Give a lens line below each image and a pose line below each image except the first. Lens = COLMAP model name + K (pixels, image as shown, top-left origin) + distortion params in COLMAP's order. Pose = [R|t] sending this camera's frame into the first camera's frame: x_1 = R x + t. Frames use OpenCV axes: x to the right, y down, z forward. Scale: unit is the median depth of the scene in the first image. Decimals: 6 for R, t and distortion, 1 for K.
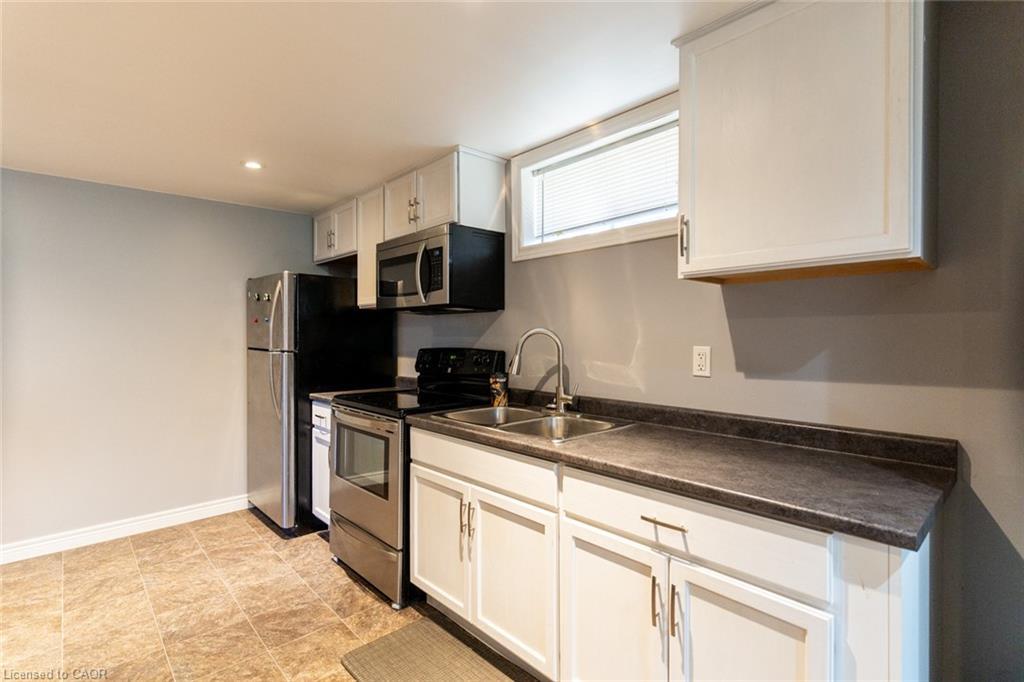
lens RADIAL K [[482.7, 0, 508.9], [0, 482.7, 338.8], [0, 0, 1]] dist [0.001666, 0.001347]
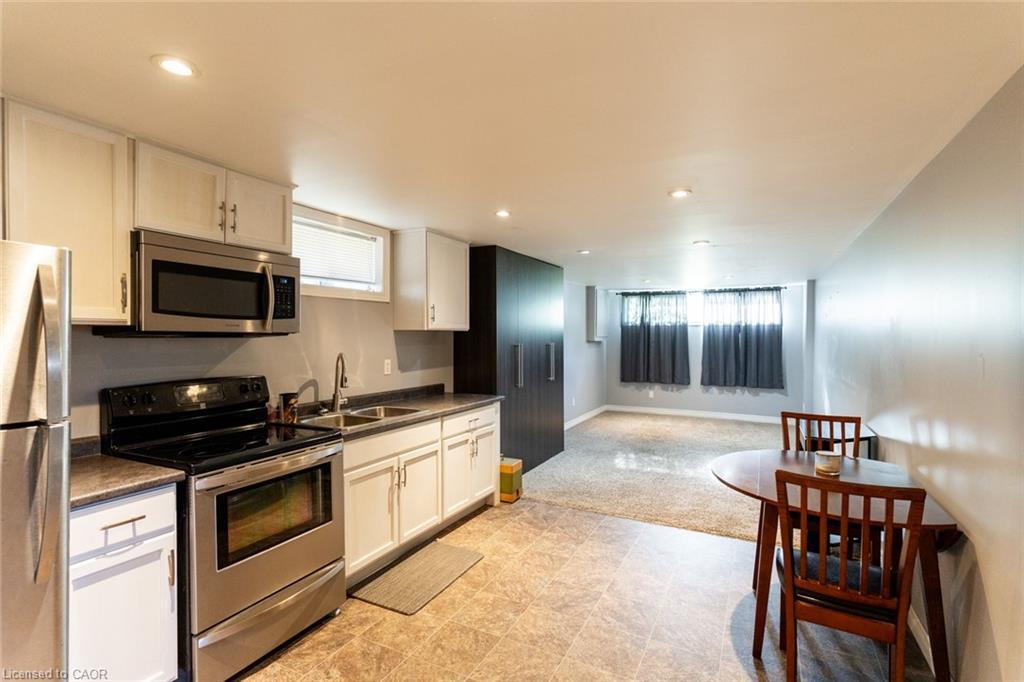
lens RADIAL K [[492.4, 0, 507.4], [0, 492.4, 340.8], [0, 0, 1]] dist [-0.000621, -0.000103]
pose [[-0.337986, -0.007248, 0.941123, -1.460165], [0.008001, 0.999912, 0.010574, -0.069434], [-0.941117, 0.011104, -0.337898, 1.048316]]
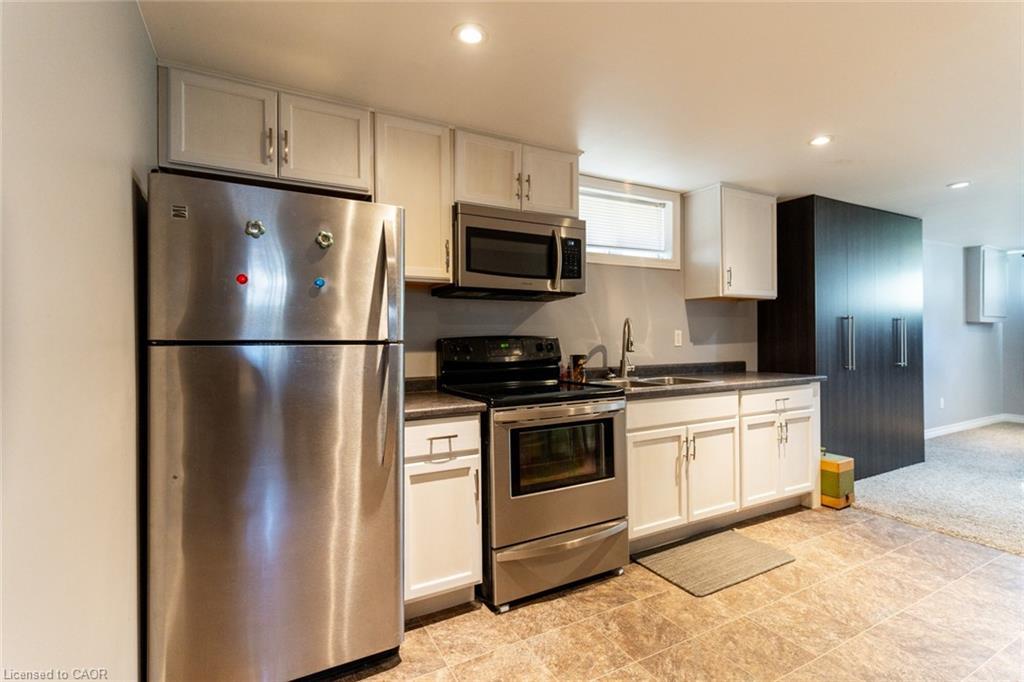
lens RADIAL K [[482.7, 0, 508.9], [0, 482.7, 338.8], [0, 0, 1]] dist [0.001666, 0.001347]
pose [[0.250641, -0.004509, 0.968070, -1.389000], [0.014825, 0.999890, 0.000819, 0.031563], [-0.967967, 0.014146, 0.250680, 1.002788]]
